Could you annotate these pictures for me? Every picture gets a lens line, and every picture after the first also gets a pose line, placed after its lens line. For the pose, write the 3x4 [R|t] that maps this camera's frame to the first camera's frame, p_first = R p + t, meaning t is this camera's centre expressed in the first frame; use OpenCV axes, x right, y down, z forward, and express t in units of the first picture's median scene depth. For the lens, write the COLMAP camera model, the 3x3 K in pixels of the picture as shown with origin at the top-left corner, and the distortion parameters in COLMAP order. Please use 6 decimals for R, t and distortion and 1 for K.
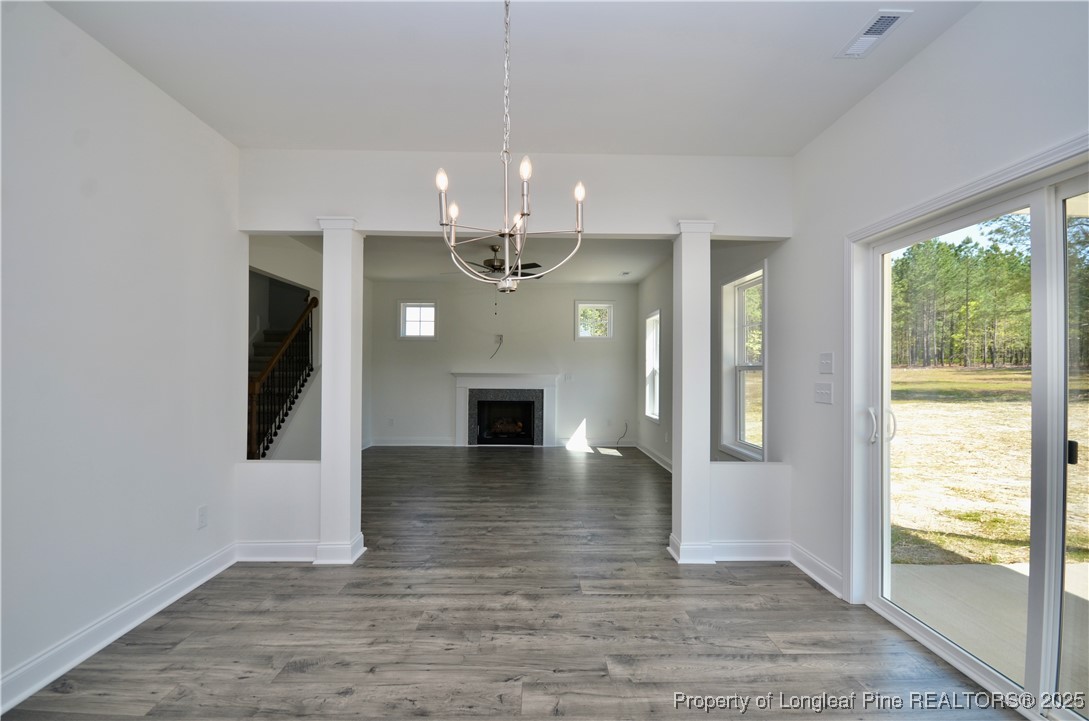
lens RADIAL K [[475.4, 0, 542.5], [0, 475.4, 366.0], [0, 0, 1]] dist [0.003097, -0.005091]
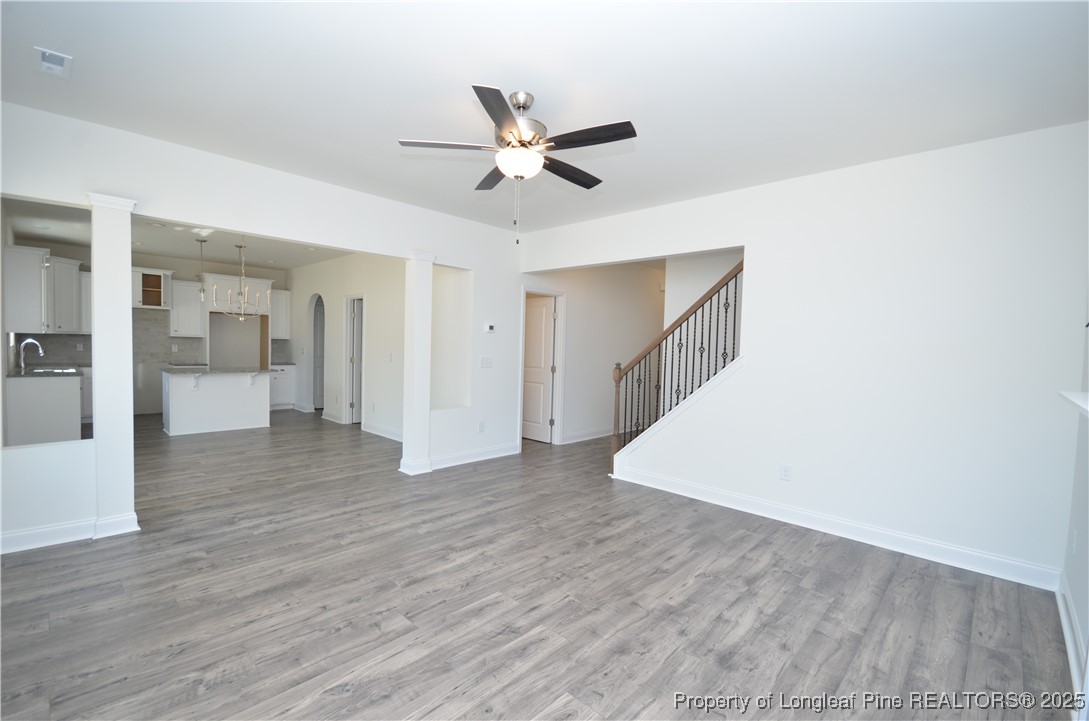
lens RADIAL K [[475.4, 0, 544.3], [0, 475.4, 366.3], [0, 0, 1]] dist [0.003097, -0.005091]
pose [[-0.704160, 0.006752, -0.710009, 0.416116], [-0.024637, 0.999120, 0.033935, -0.006925], [0.709614, 0.041388, -0.703374, 2.566631]]
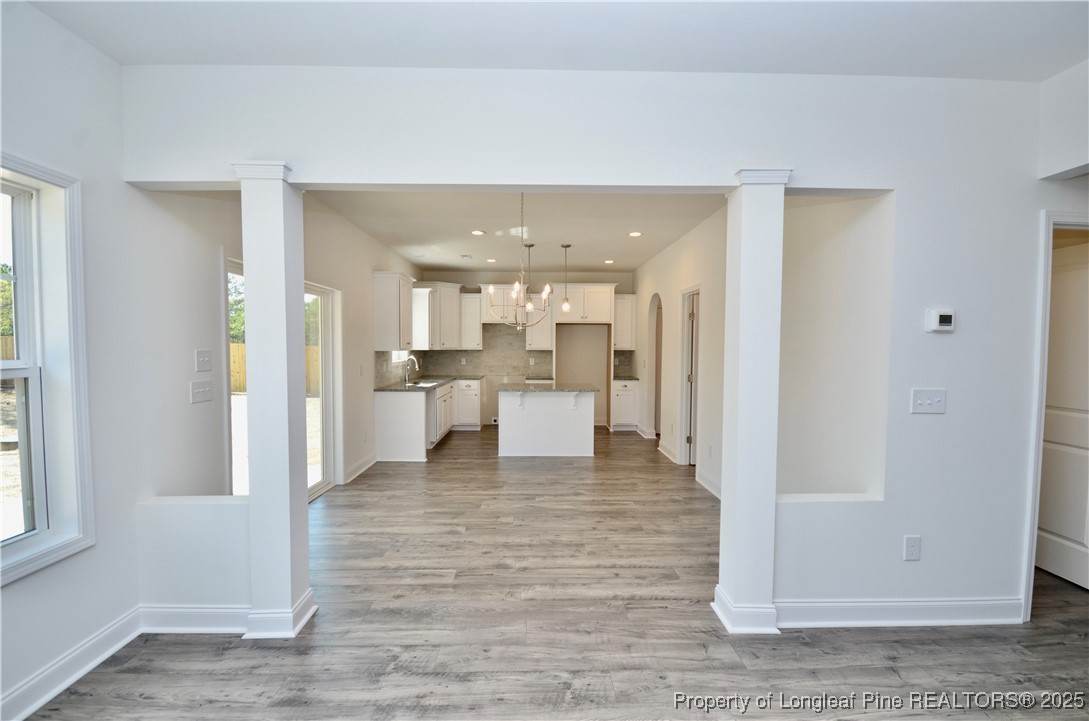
lens RADIAL K [[475.4, 0, 541.1], [0, 475.4, 366.9], [0, 0, 1]] dist [0.003097, -0.005091]
pose [[-0.999953, -0.009591, 0.001398, -0.099600], [-0.009536, 0.999332, 0.035291, -0.032868], [-0.001736, 0.035276, -0.999376, 1.886141]]
